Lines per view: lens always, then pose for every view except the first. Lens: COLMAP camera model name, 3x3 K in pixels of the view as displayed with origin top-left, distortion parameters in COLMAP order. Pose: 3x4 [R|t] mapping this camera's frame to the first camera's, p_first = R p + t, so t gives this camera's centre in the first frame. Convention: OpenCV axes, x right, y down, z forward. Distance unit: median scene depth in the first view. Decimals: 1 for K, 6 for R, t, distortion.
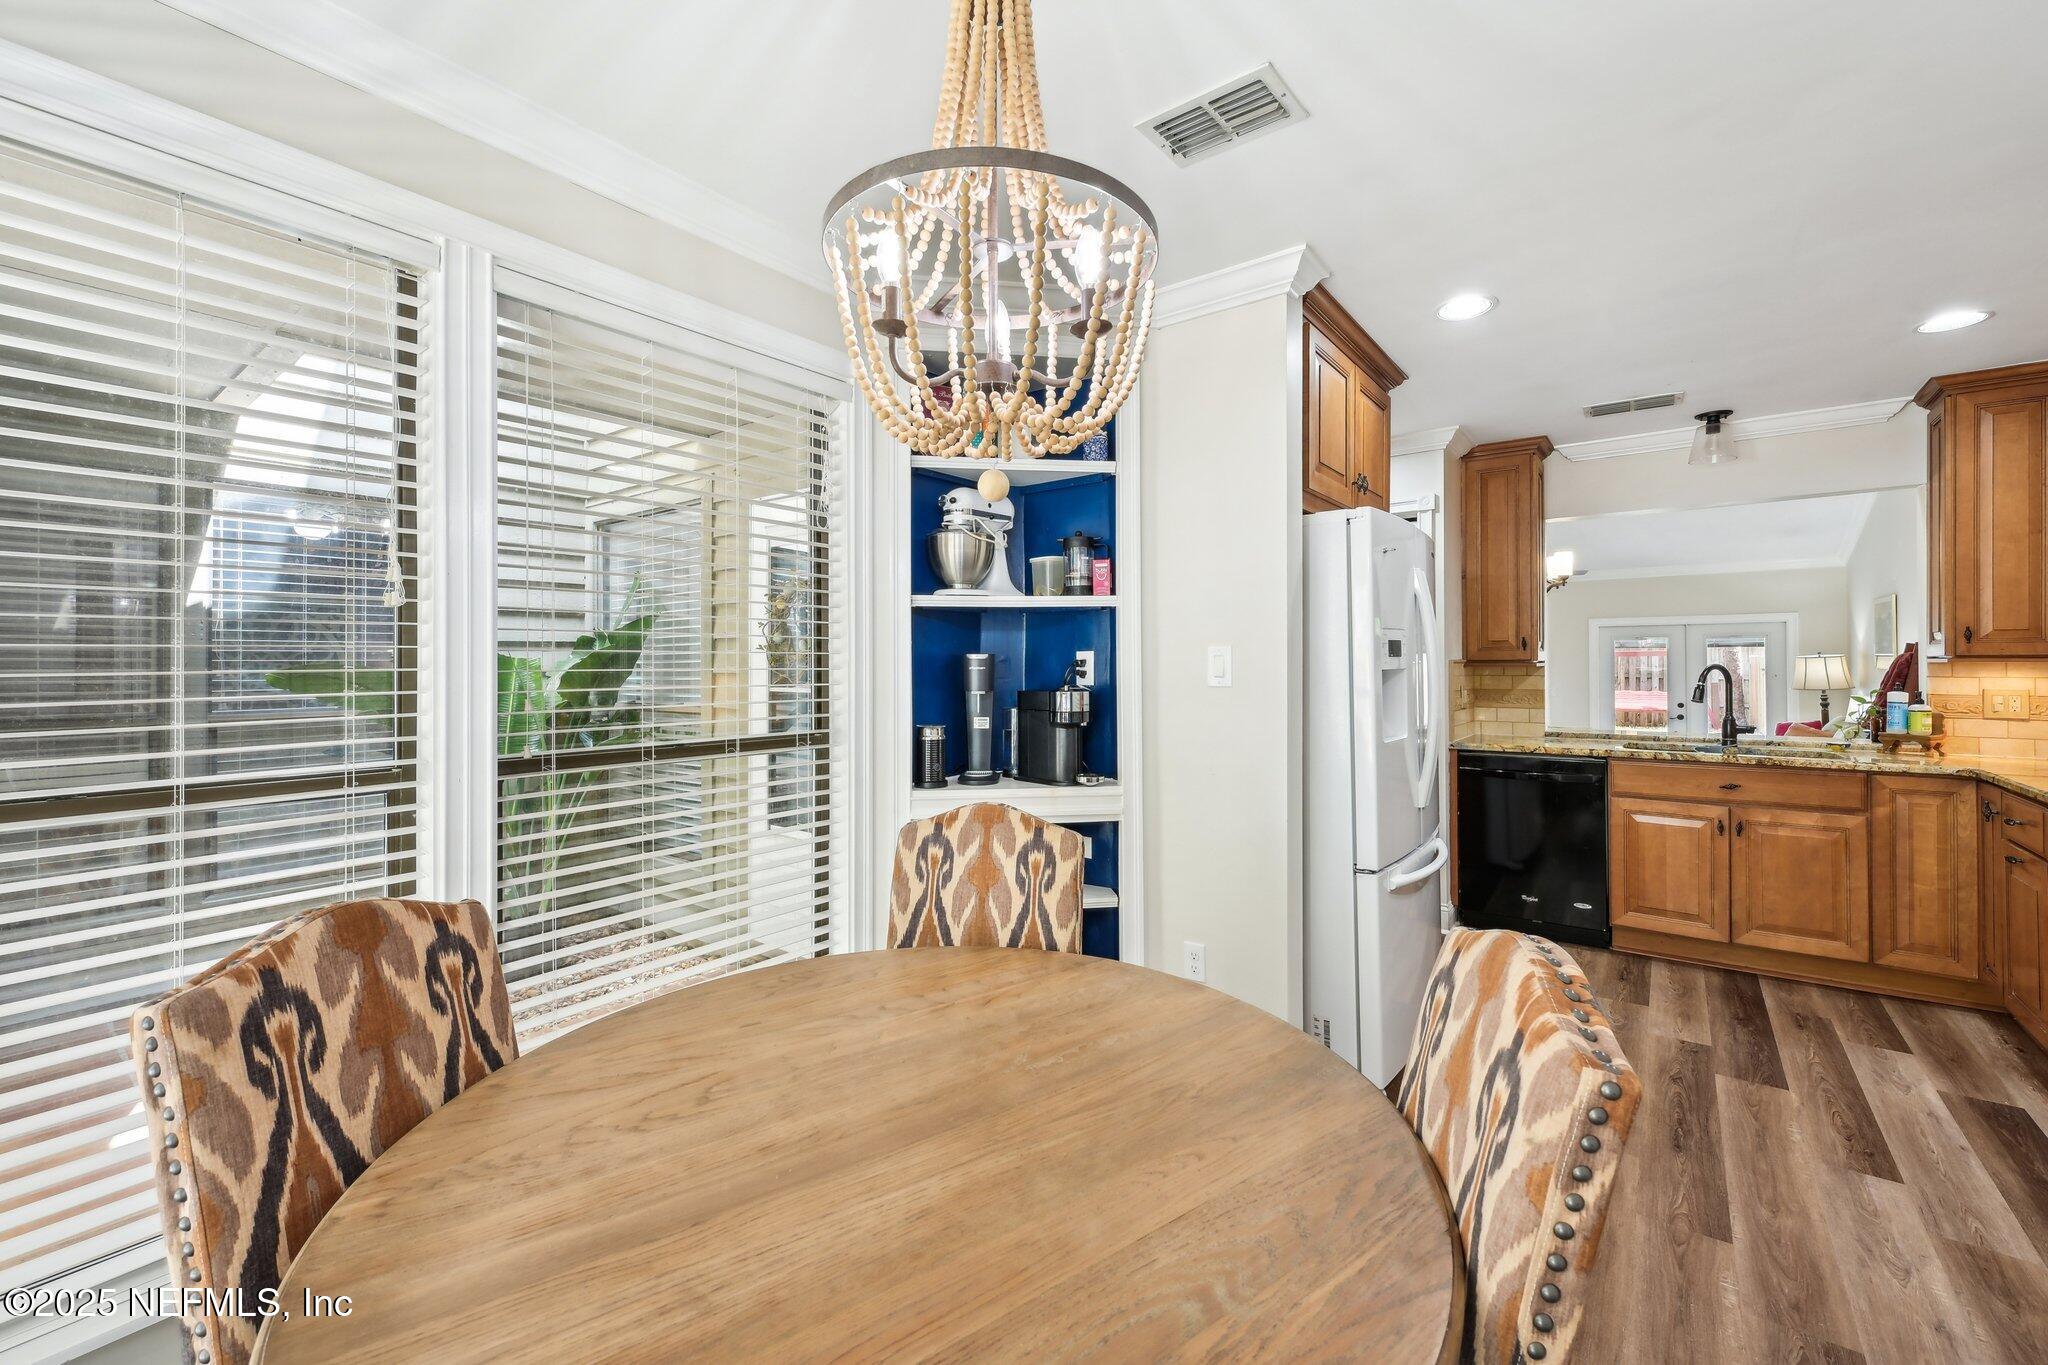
lens RADIAL K [[818.5, 0, 1030.5], [0, 818.5, 663.1], [0, 0, 1]] dist [-0.000074, -0.000087]
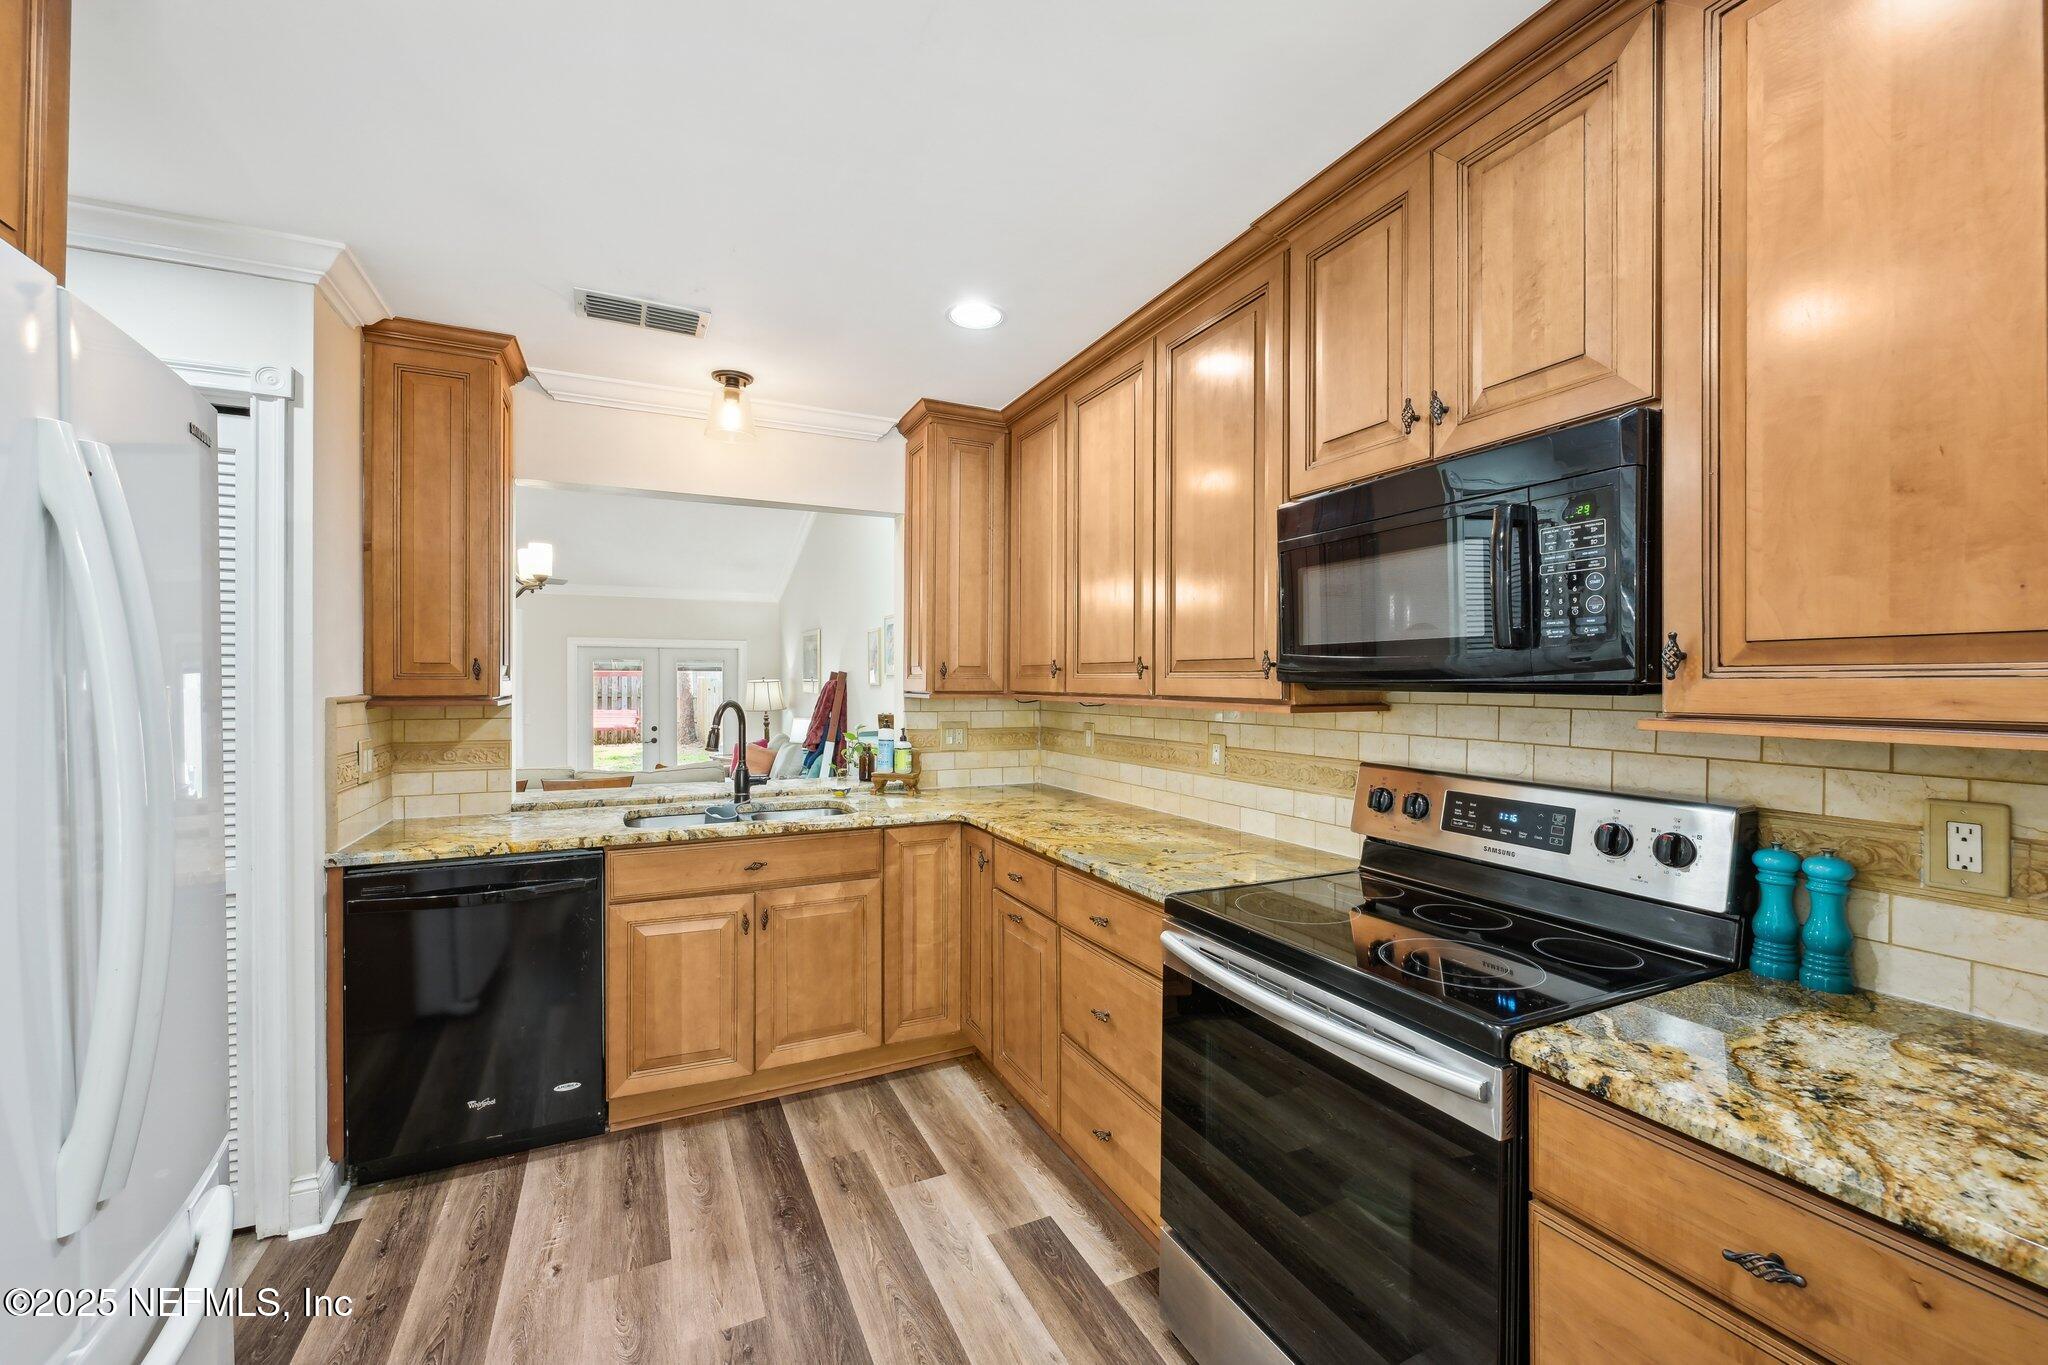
lens RADIAL K [[811.0, 0, 1025.5], [0, 811.0, 679.1], [0, 0, 1]] dist [0.000348, -0.000083]
pose [[0.437927, 0.005453, 0.898994, 0.284451], [-0.004469, 0.999982, -0.003889, -0.018653], [-0.899000, -0.002315, 0.437943, 0.437848]]
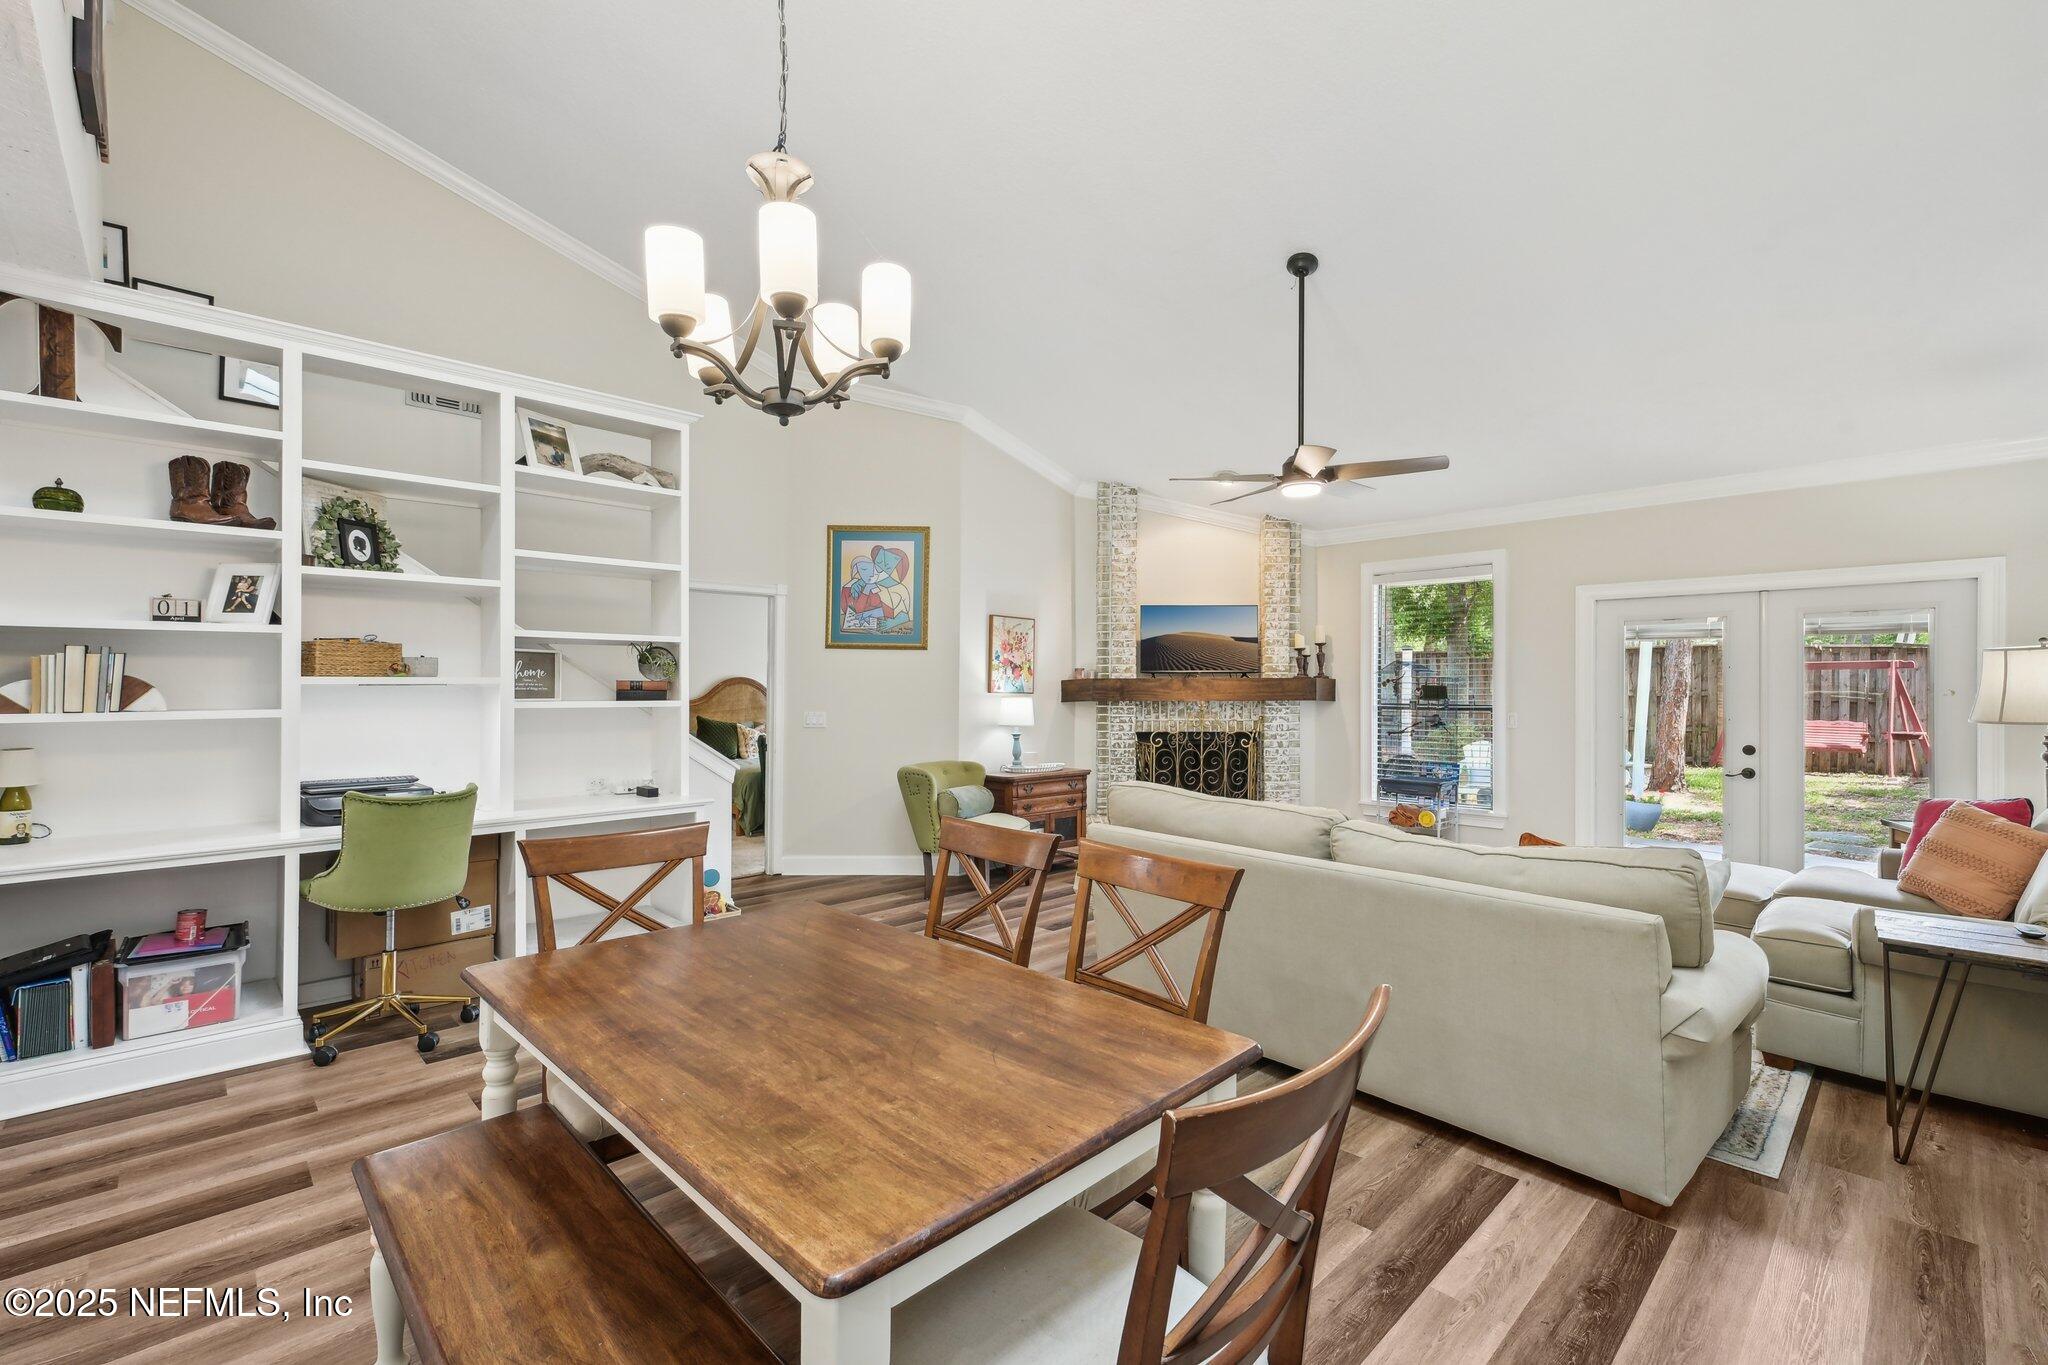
lens RADIAL K [[888.7, 0, 1032.2], [0, 888.7, 684.4], [0, 0, 1]] dist [0.008402, -0.000355]
pose [[0.990714, 0.005901, -0.135835, 1.140579], [-0.005375, 0.999977, 0.004239, 0.028626], [0.135857, -0.003470, 0.990722, 1.041374]]
